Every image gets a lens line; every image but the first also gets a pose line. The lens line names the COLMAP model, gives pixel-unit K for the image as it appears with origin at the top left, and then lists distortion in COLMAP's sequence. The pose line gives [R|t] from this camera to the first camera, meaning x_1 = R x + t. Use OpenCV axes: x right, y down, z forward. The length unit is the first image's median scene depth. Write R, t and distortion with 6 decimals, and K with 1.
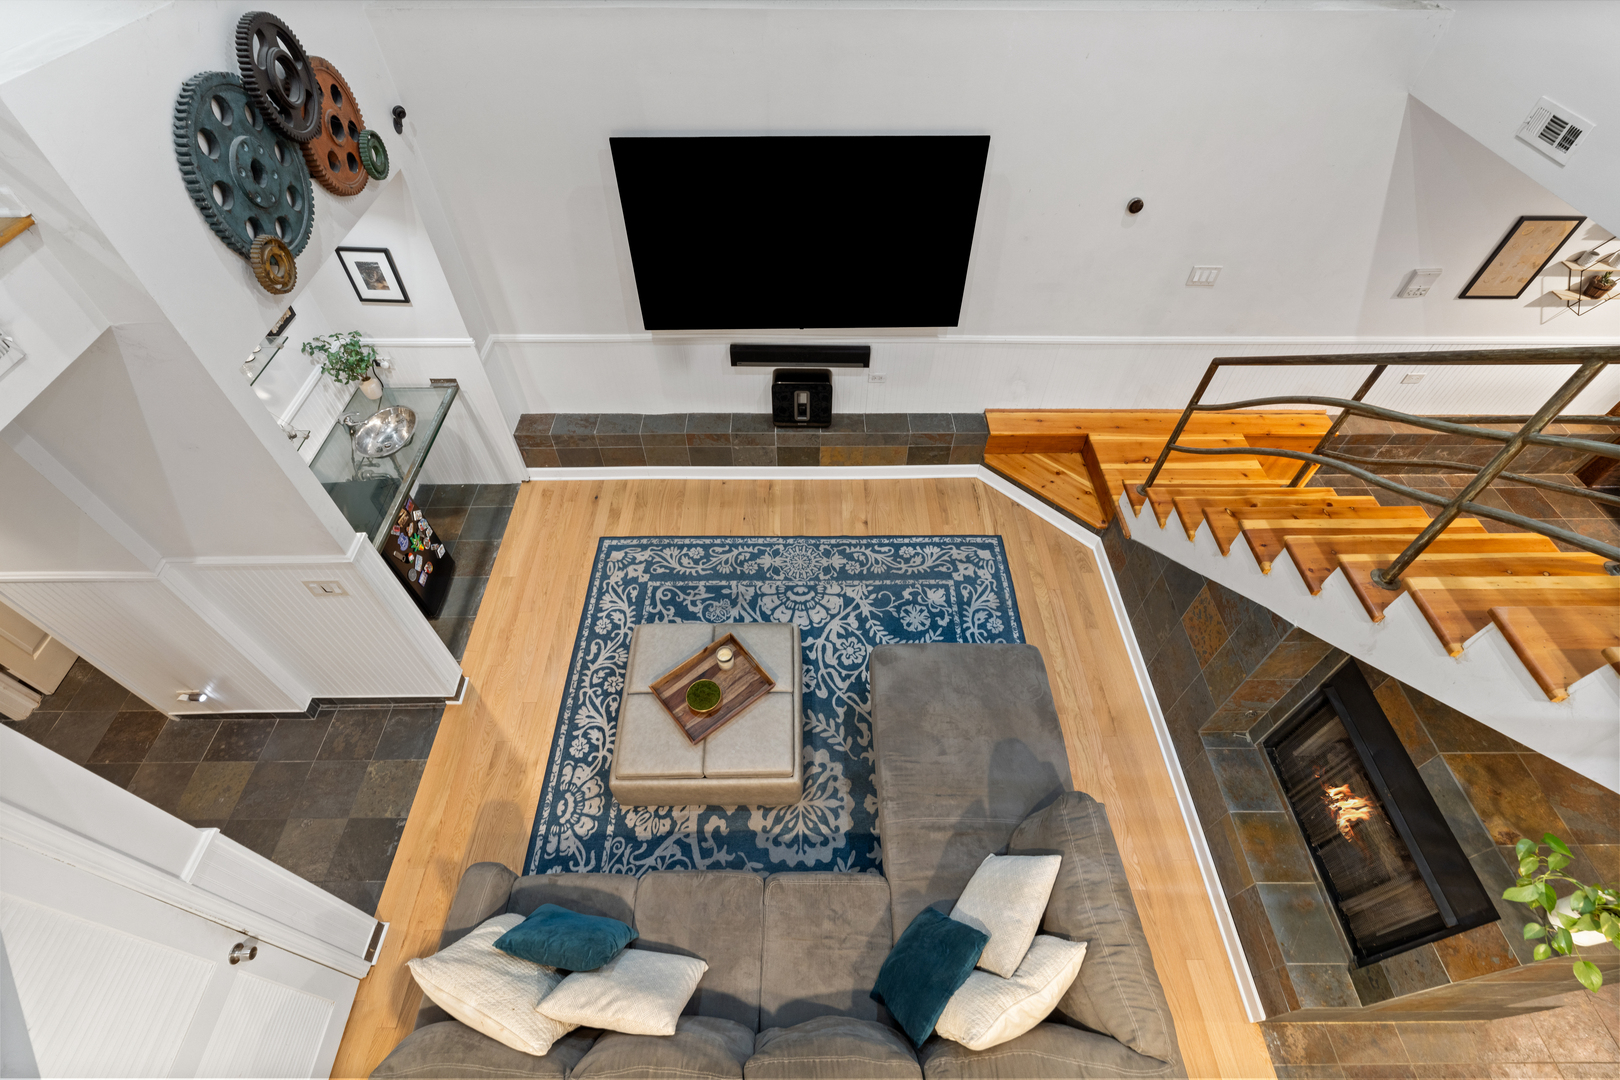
lens RADIAL K [[730.0, 0, 799.7], [0, 730.0, 529.8], [0, 0, 1]] dist [-0.002059, -0.000180]
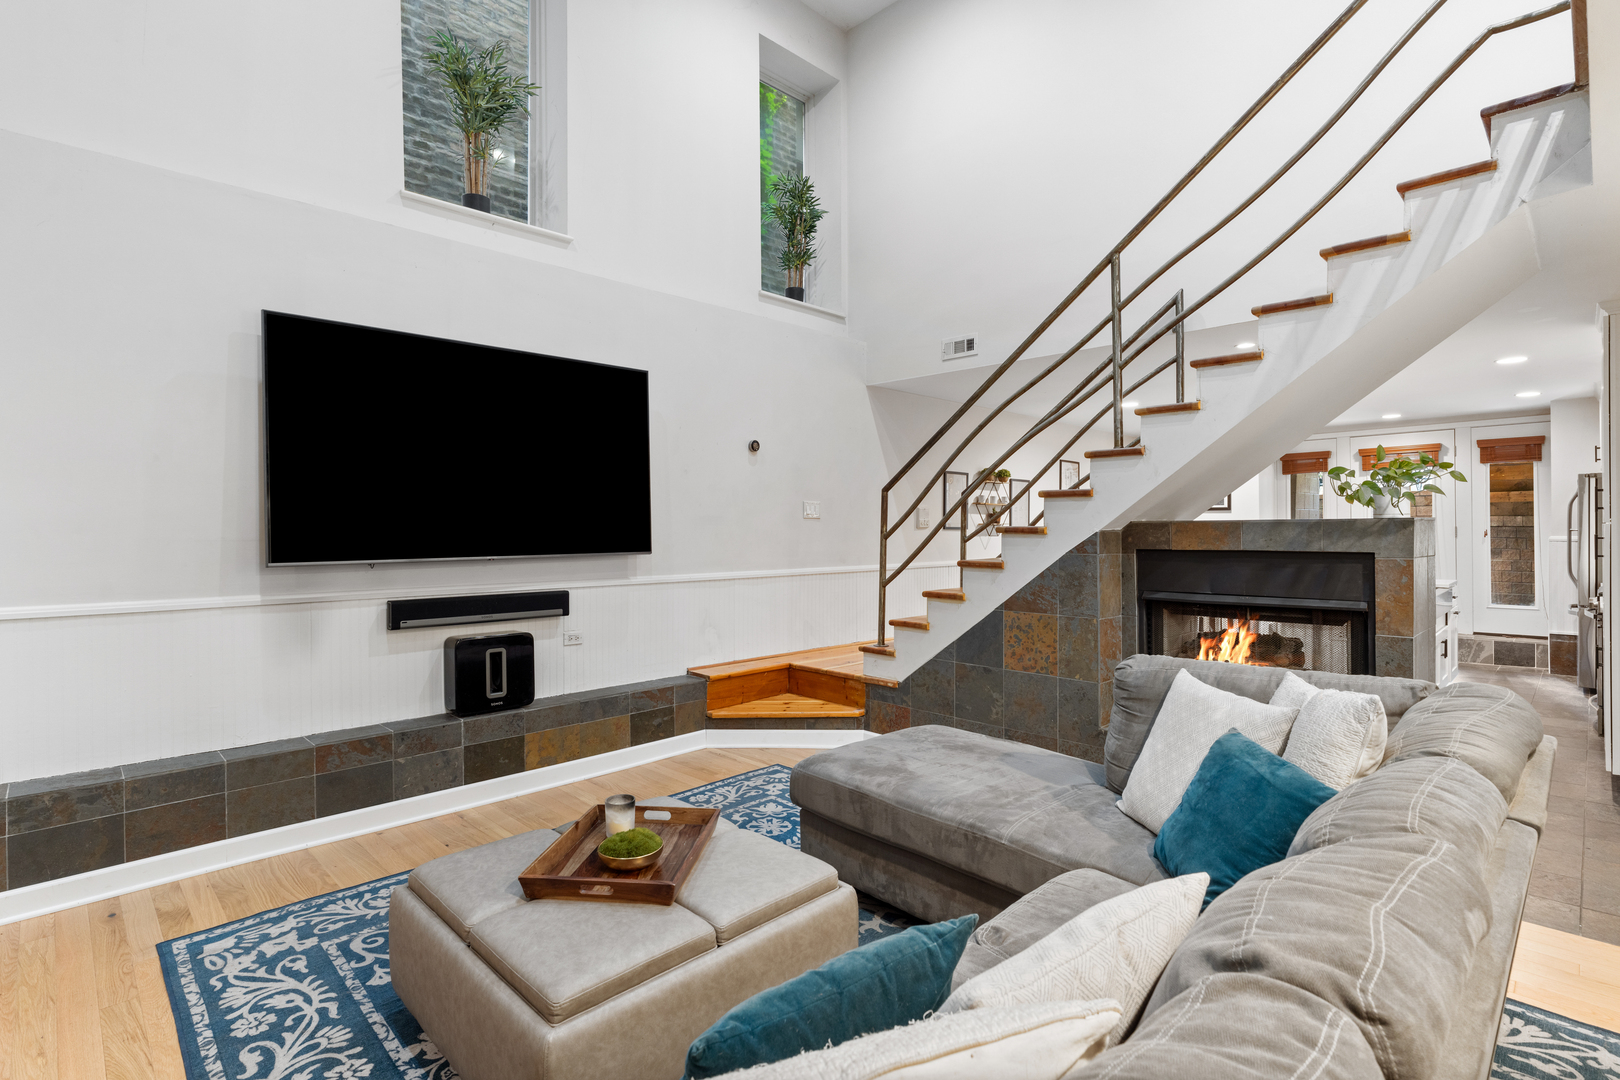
lens RADIAL K [[780.9, 0, 800.2], [0, 780.9, 528.8], [0, 0, 1]] dist [-0.004884, 0.002611]
pose [[0.720489, 0.003186, 0.693459, -0.345102], [0.525841, 0.649412, -0.549322, 0.356828], [-0.452090, 0.760430, 0.466219, 0.386254]]
